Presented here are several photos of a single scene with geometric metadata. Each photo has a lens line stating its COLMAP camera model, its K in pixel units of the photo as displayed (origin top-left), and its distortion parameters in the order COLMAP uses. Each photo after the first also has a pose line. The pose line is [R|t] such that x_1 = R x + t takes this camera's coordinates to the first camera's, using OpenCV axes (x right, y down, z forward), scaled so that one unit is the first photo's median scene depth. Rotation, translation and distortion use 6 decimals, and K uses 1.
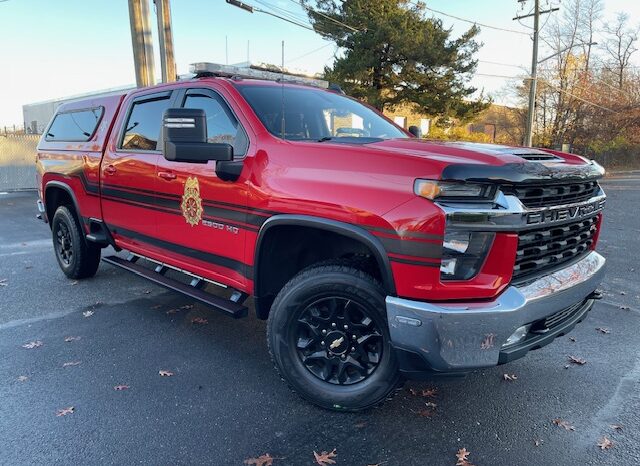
lens RADIAL K [[482.8, 0, 320.2], [0, 482.8, 243.3], [0, 0, 1]] dist [0.057867, -0.074419]
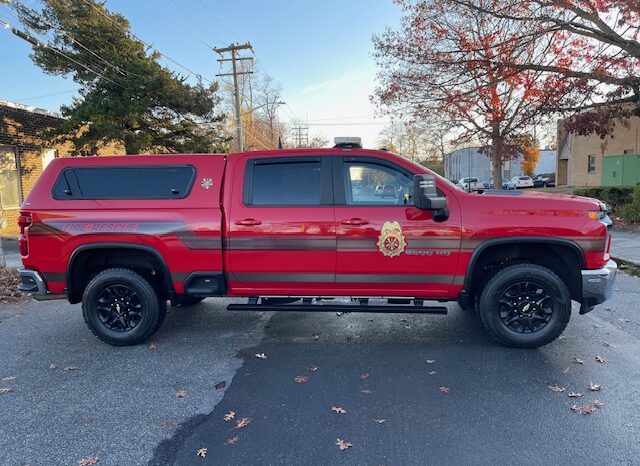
lens RADIAL K [[482.8, 0, 320.2], [0, 482.8, 243.3], [0, 0, 1]] dist [0.057867, -0.074419]
pose [[0.780697, -0.094385, 0.617740, -1.331201], [0.140842, 0.989670, -0.026784, -0.068902], [-0.608831, 0.107914, 0.785926, 0.037517]]
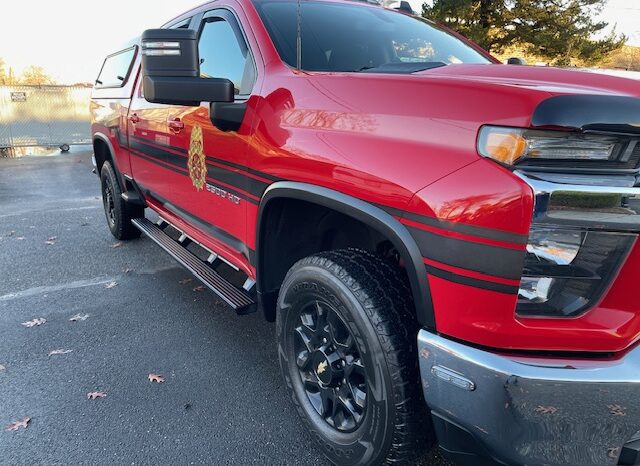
lens RADIAL K [[482.8, 0, 320.2], [0, 482.8, 243.3], [0, 0, 1]] dist [0.057867, -0.074419]
pose [[0.980154, 0.047618, -0.192432, 0.086707], [-0.029837, 0.995100, 0.094265, -0.031886], [0.195978, -0.086653, 0.976772, 0.280354]]
